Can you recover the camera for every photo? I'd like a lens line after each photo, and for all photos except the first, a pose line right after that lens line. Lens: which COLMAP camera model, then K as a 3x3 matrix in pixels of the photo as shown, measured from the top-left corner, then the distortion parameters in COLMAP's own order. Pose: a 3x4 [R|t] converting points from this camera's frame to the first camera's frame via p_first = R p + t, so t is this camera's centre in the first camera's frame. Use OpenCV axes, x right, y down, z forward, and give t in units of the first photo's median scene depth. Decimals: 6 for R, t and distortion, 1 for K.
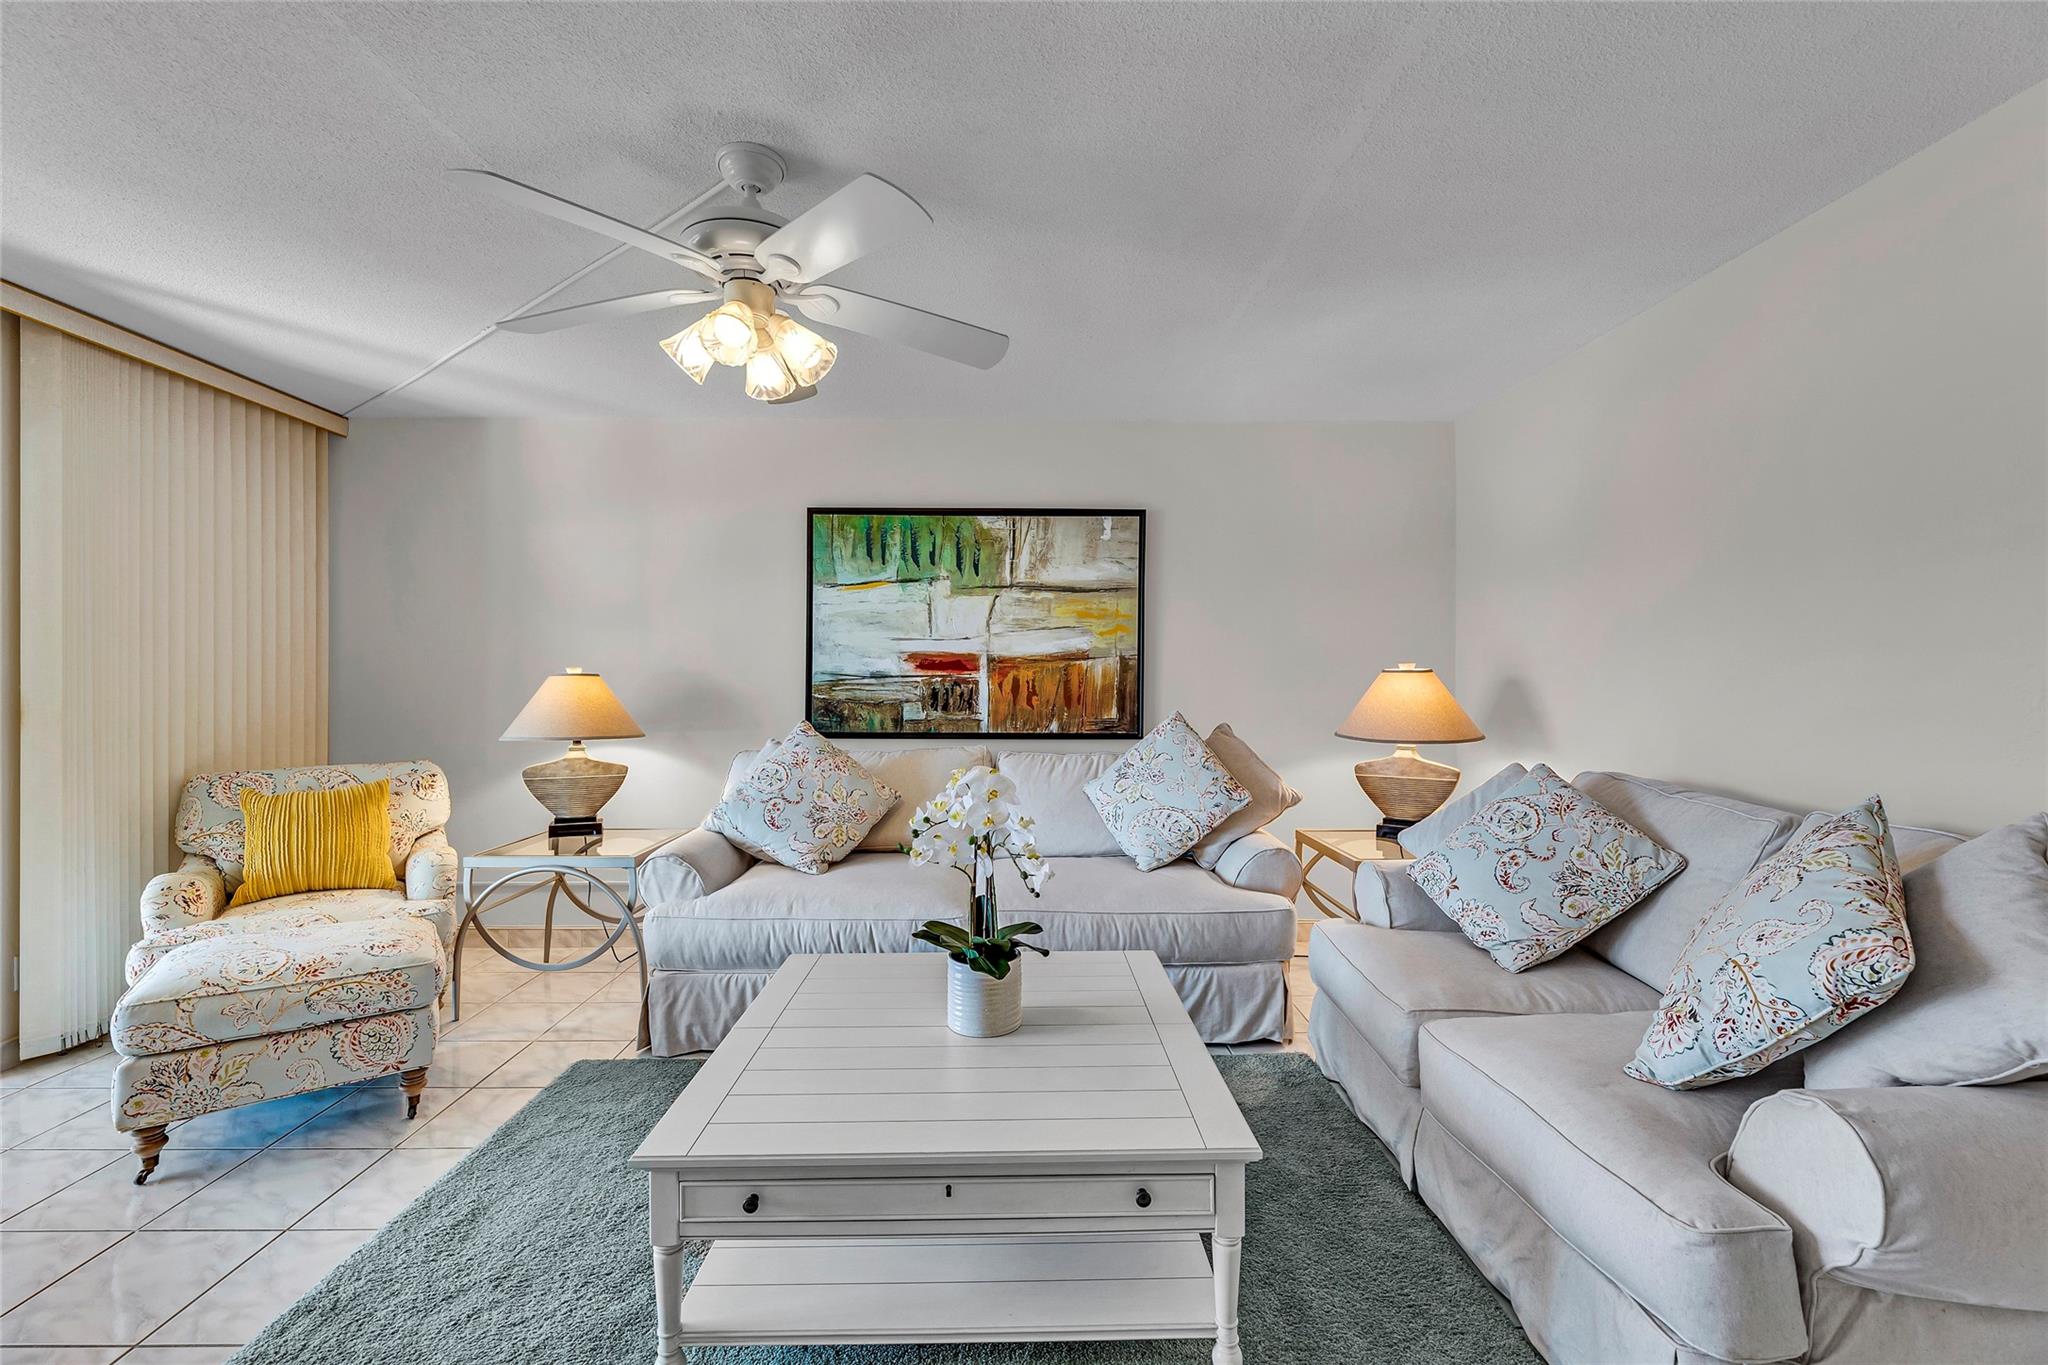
lens RADIAL K [[861.6, 0, 1024.8], [0, 861.6, 679.0], [0, 0, 1]] dist [-0.001959, -0.000313]
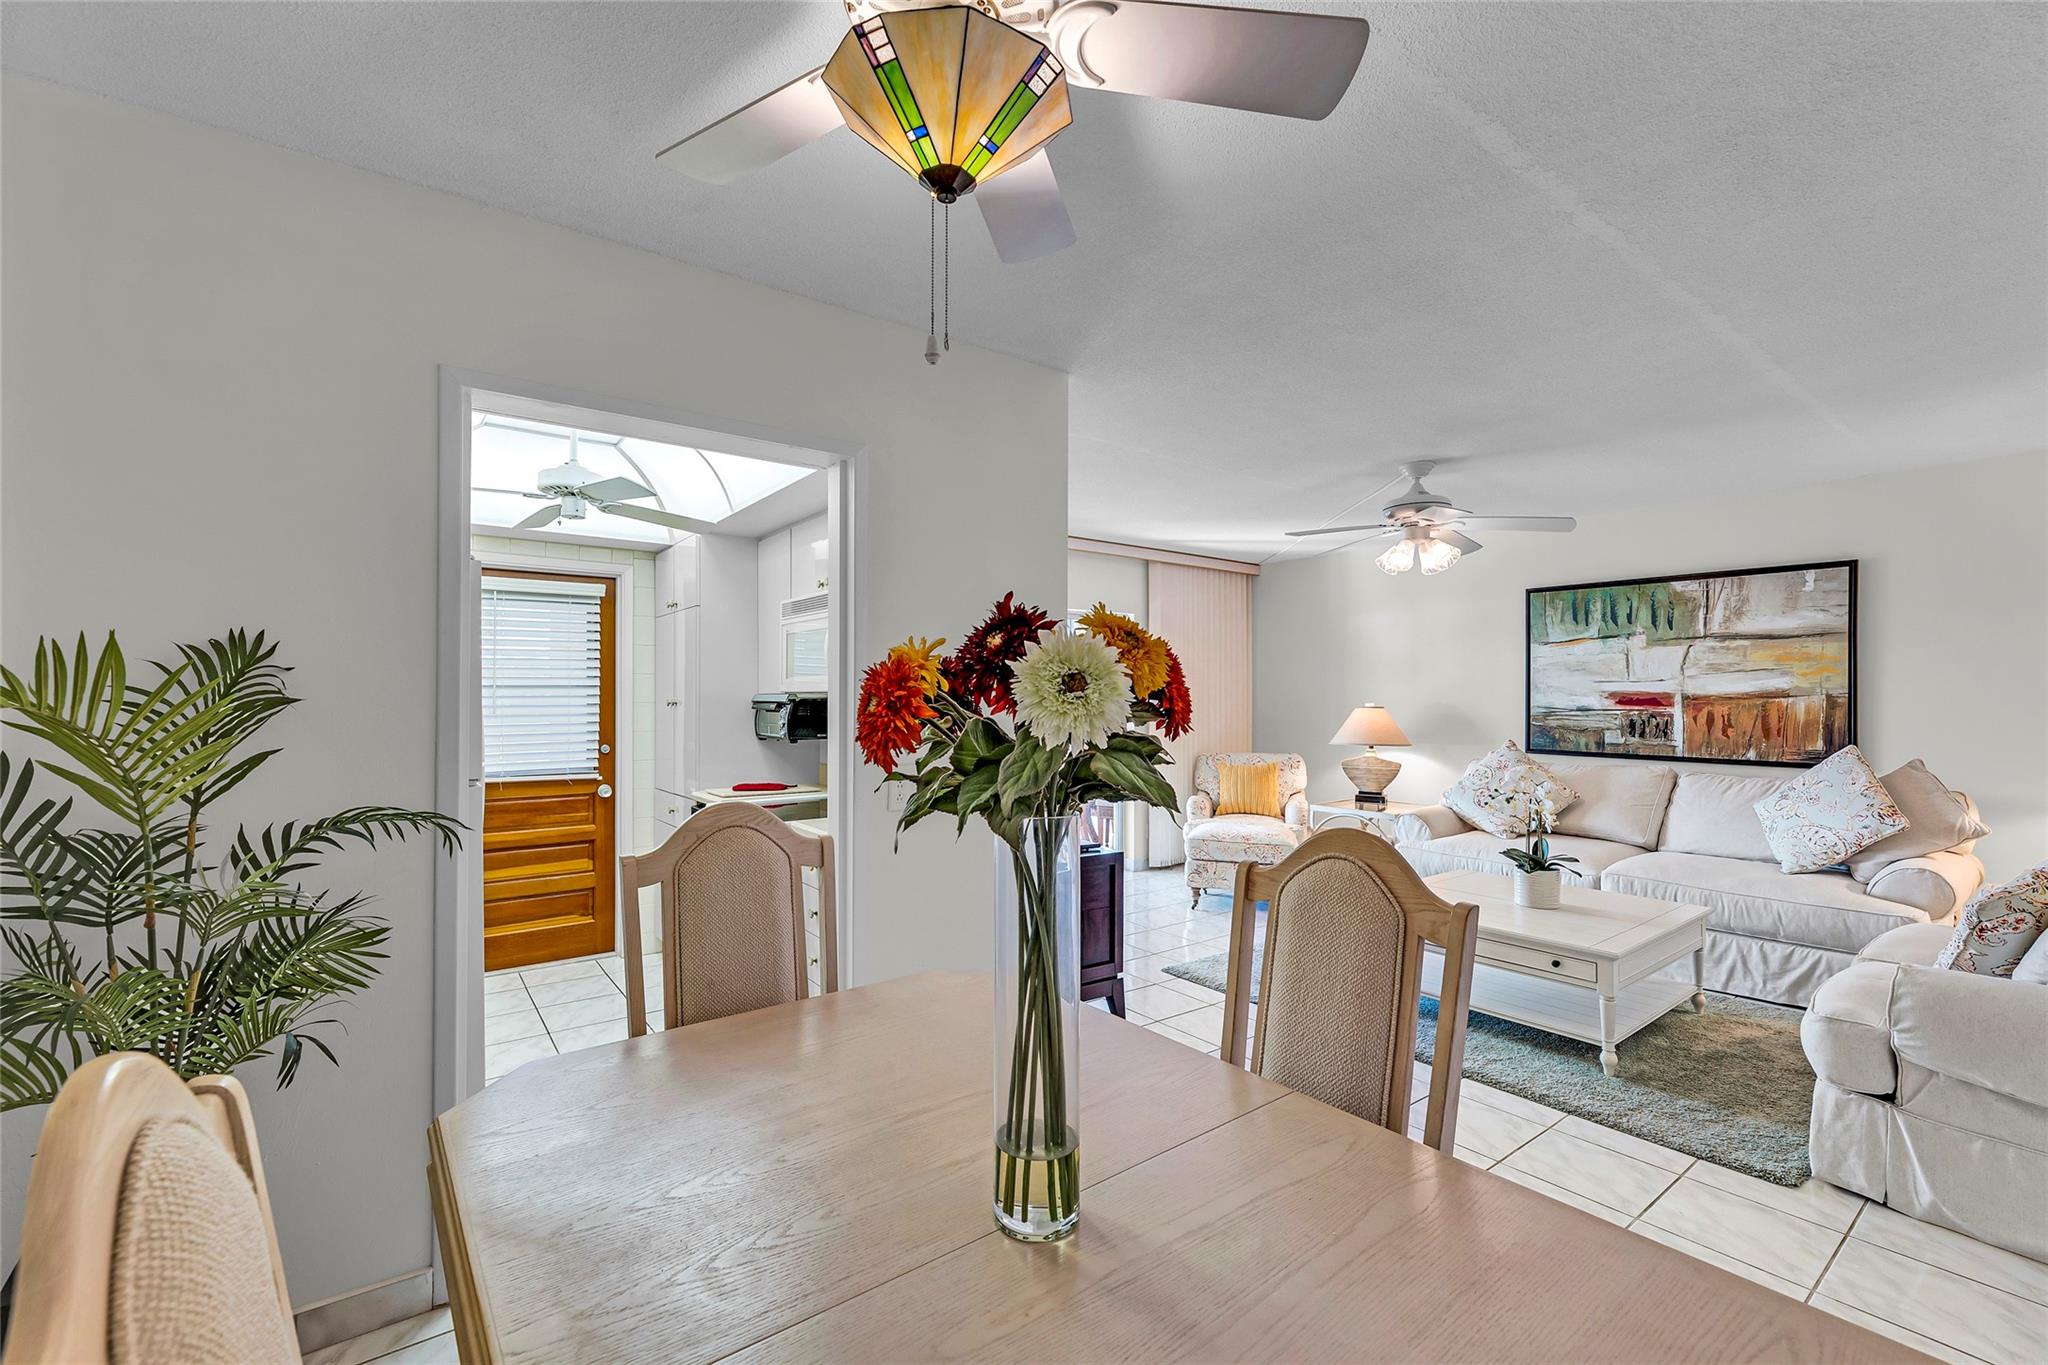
lens RADIAL K [[864.9, 0, 1024.9], [0, 864.9, 688.6], [0, 0, 1]] dist [0.002398, 0.000078]
pose [[0.591054, -0.006155, -0.806609, 0.401909], [0.000454, 0.999973, -0.007298, -0.026366], [0.806632, 0.003947, 0.591041, -0.493692]]
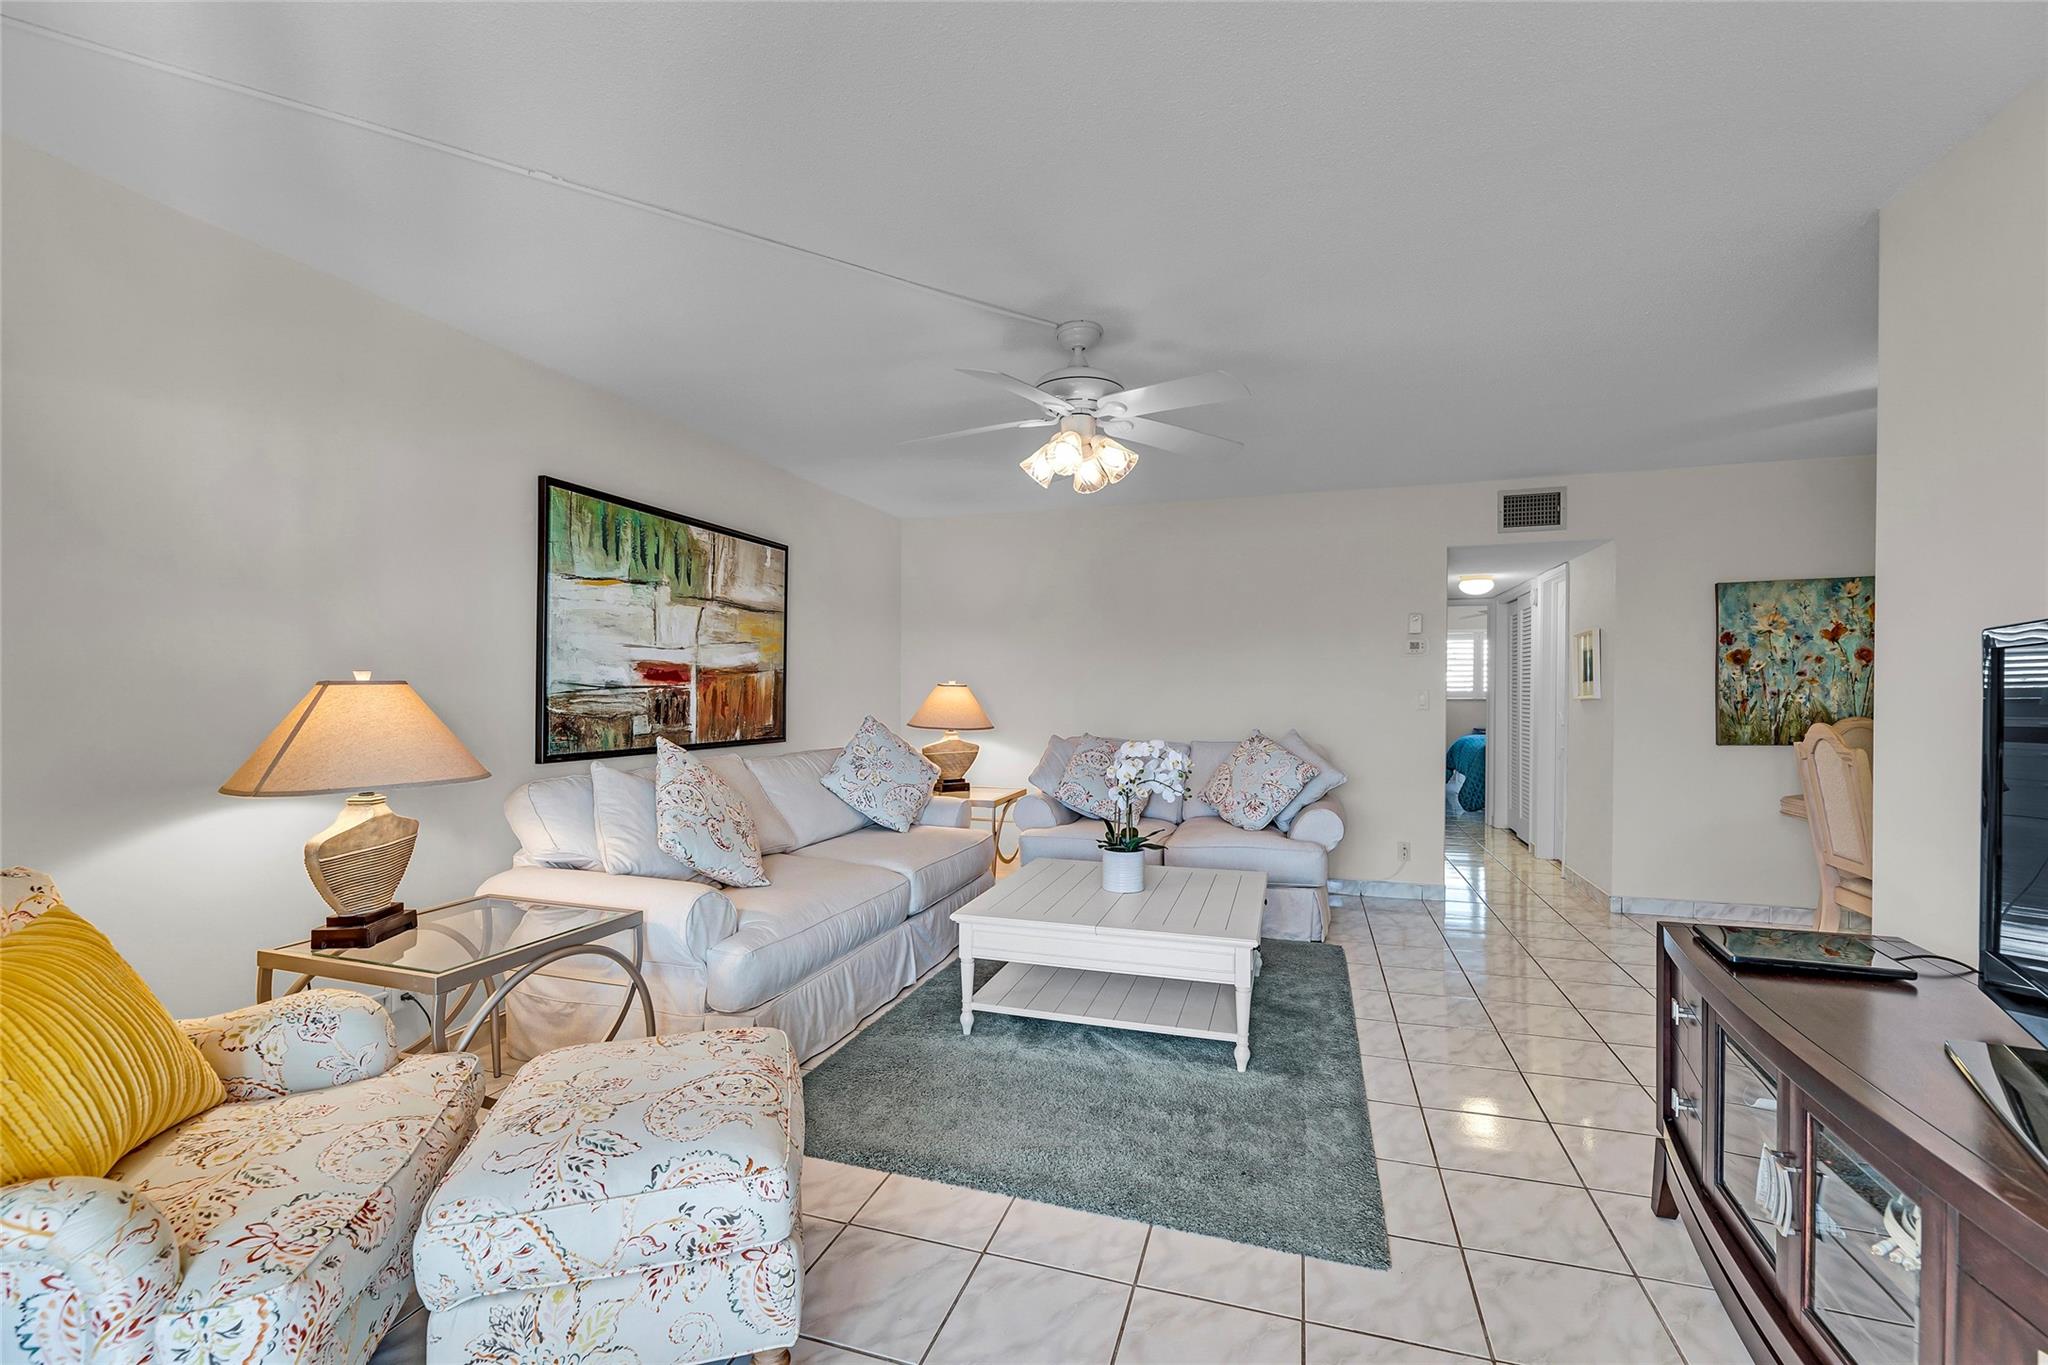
lens RADIAL K [[855.5, 0, 1026.9], [0, 855.5, 702.4], [0, 0, 1]] dist [-0.001320, -0.000113]
pose [[0.319240, -0.012459, 0.947592, -0.863898], [-0.000477, 0.999911, 0.013308, 0.001099], [-0.947674, -0.004701, 0.319206, 0.318762]]
